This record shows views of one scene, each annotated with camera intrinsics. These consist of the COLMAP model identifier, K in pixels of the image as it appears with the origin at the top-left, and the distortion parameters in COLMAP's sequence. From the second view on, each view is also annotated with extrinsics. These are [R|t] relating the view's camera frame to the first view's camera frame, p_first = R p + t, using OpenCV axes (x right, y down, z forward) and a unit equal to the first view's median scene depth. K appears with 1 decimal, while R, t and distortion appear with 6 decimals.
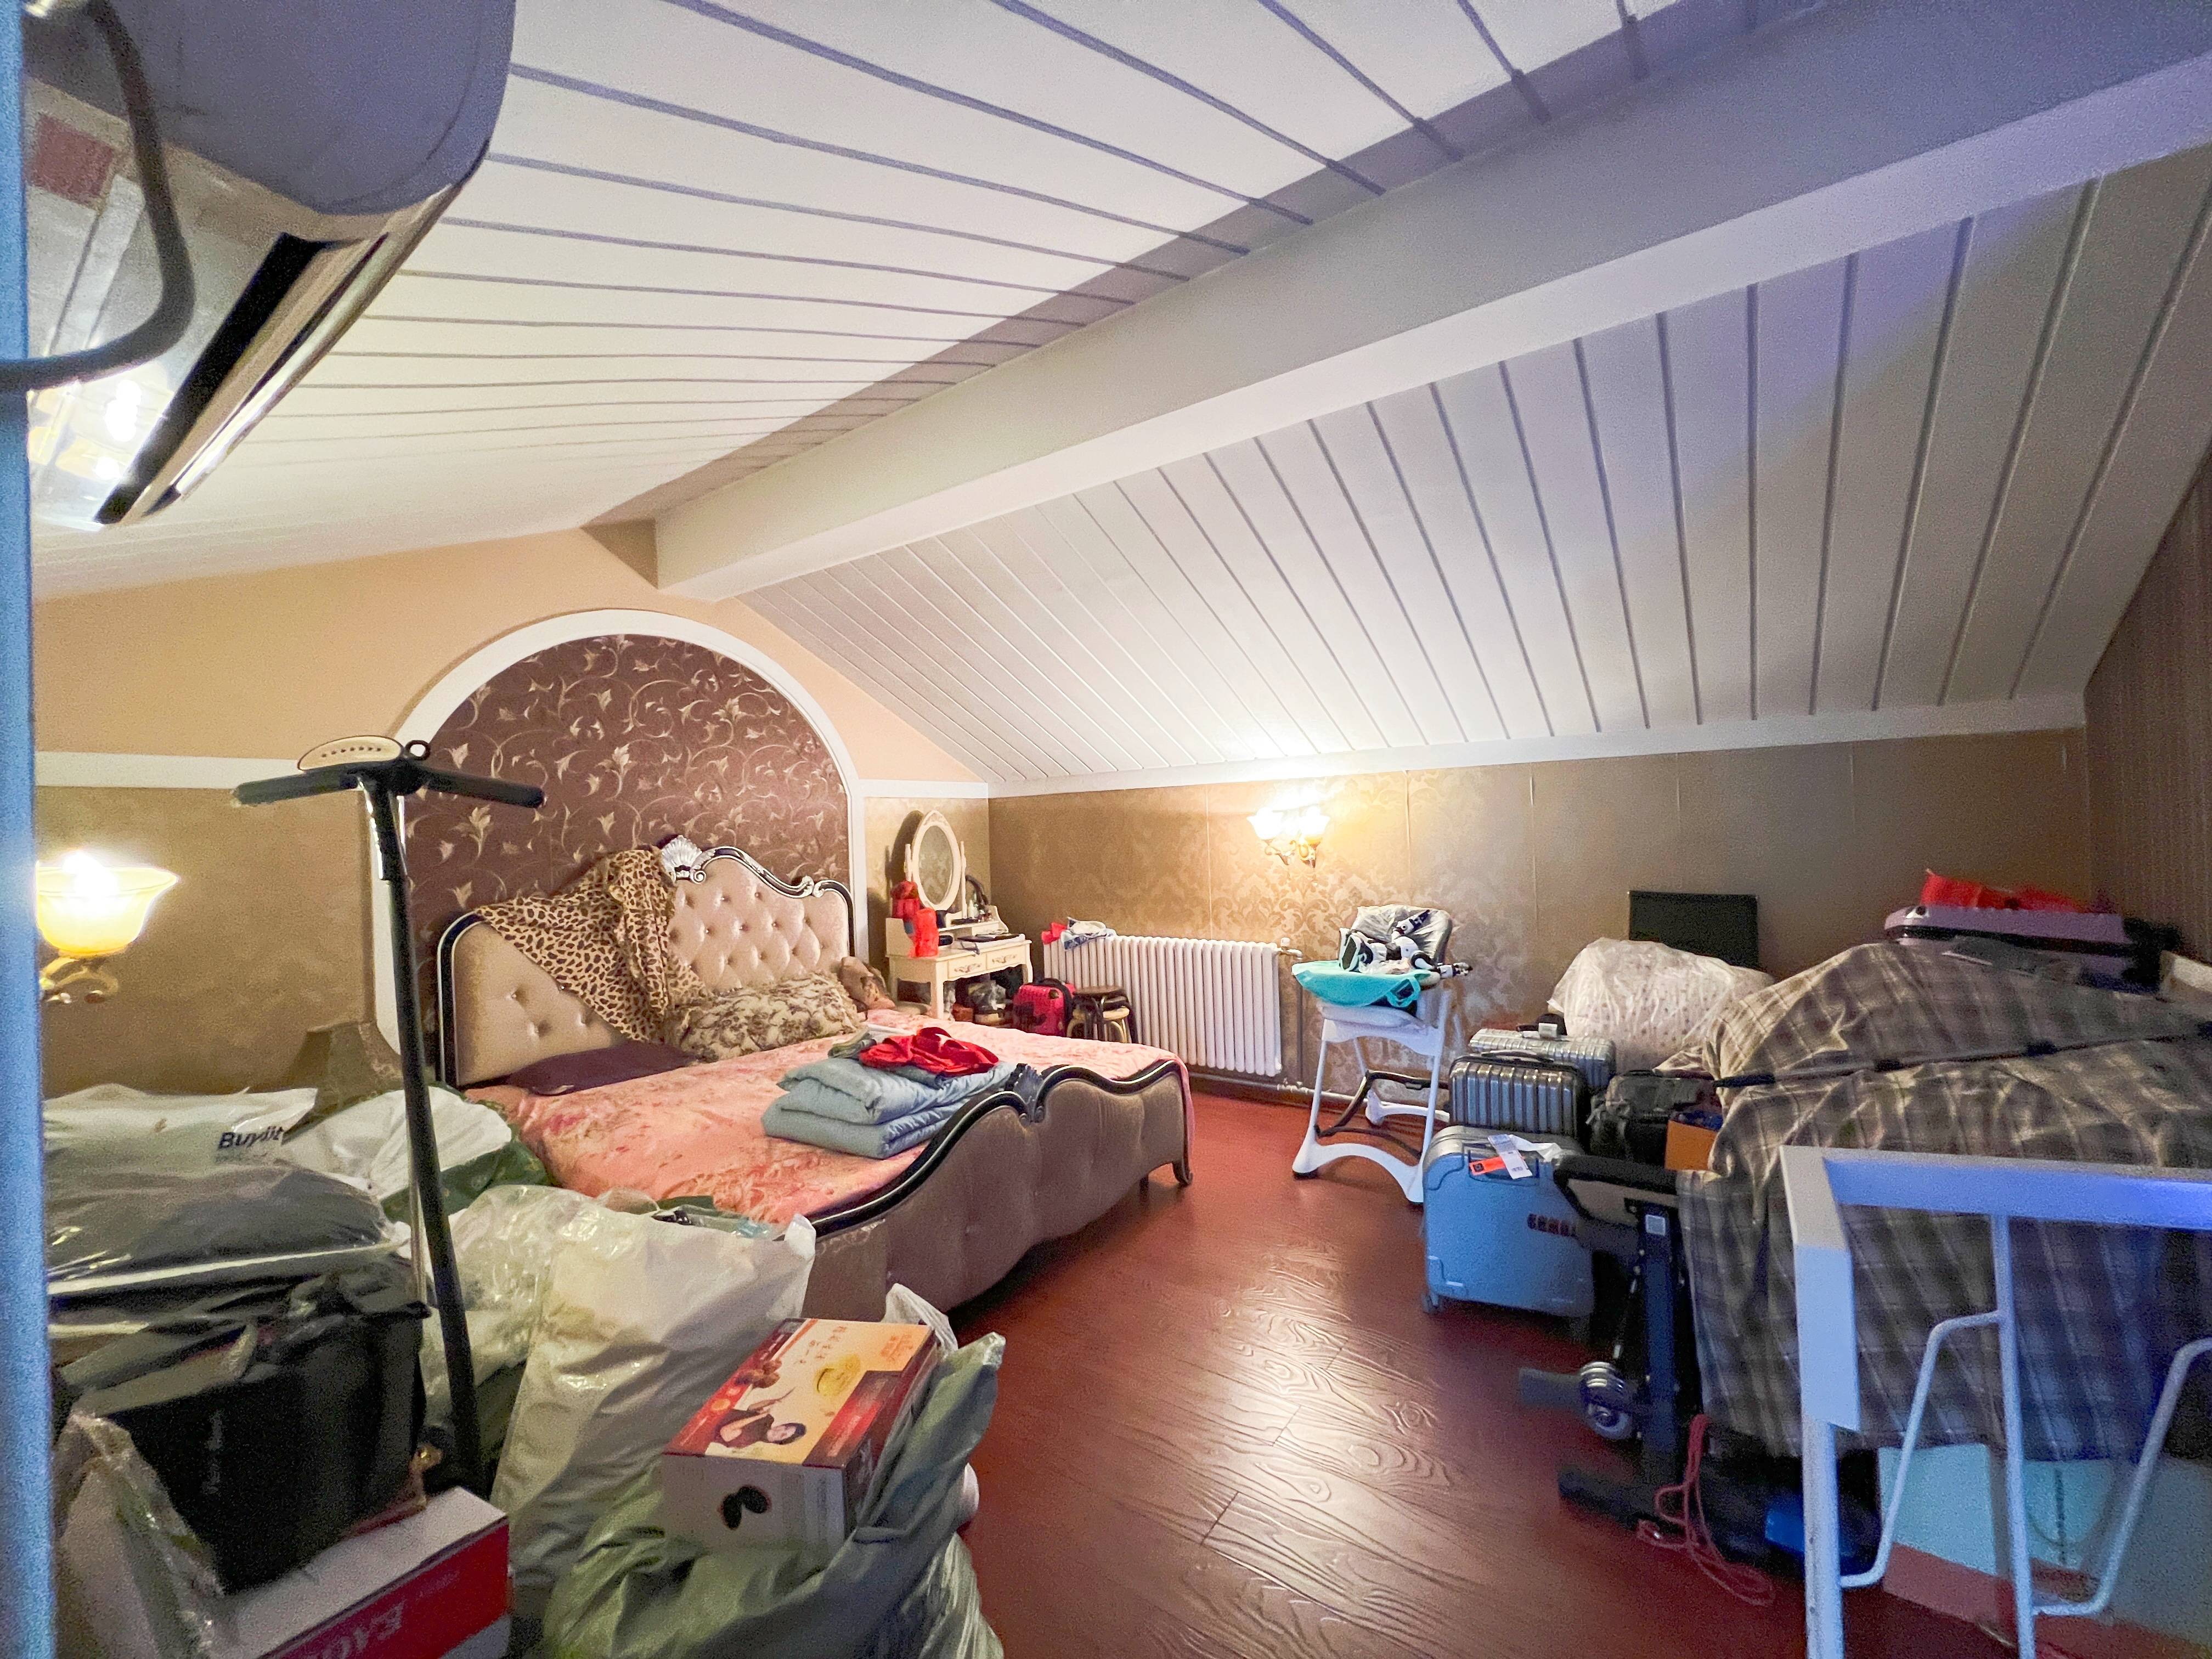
lens RADIAL K [[884.0, 0, 1106.4], [0, 884.0, 825.6], [0, 0, 1]] dist [0.001314, 0.000027]
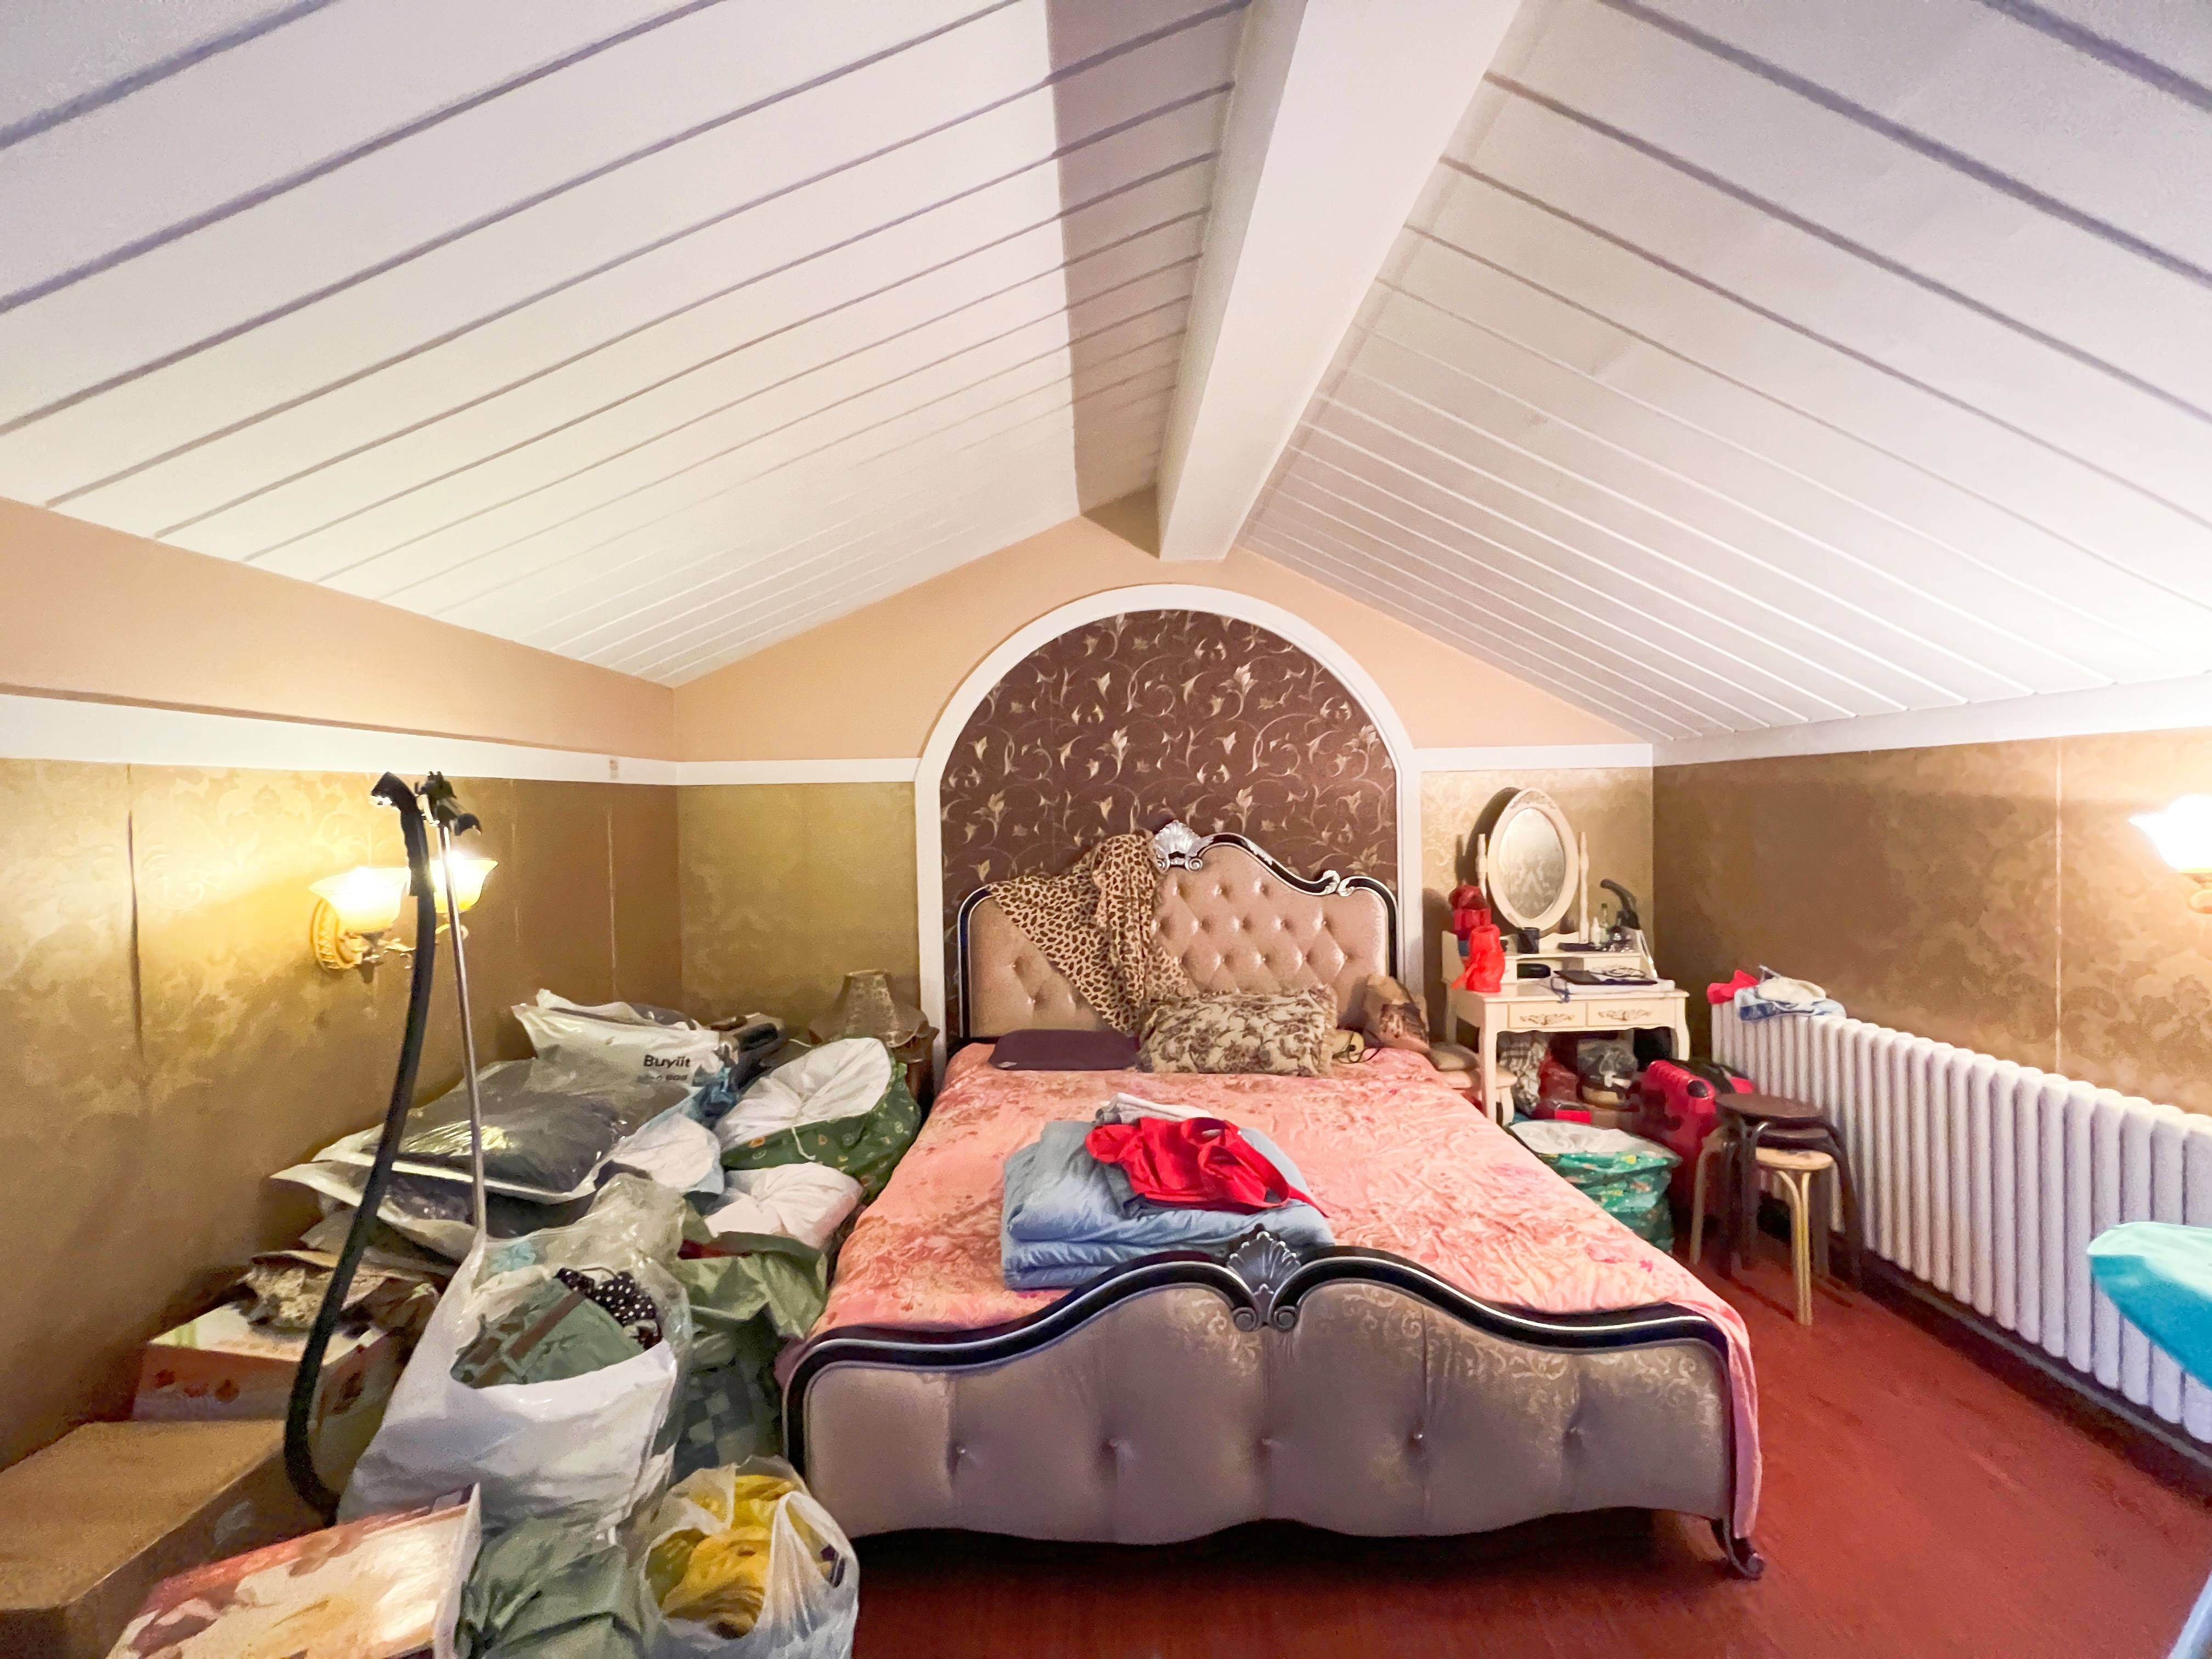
lens RADIAL K [[884.0, 0, 1107.3], [0, 884.0, 823.1], [0, 0, 1]] dist [0.001314, 0.000027]
pose [[0.589821, 0.036570, -0.806705, 0.217277], [0.002967, 0.998869, 0.047451, -0.028481], [0.807528, -0.030381, 0.589046, 0.363234]]
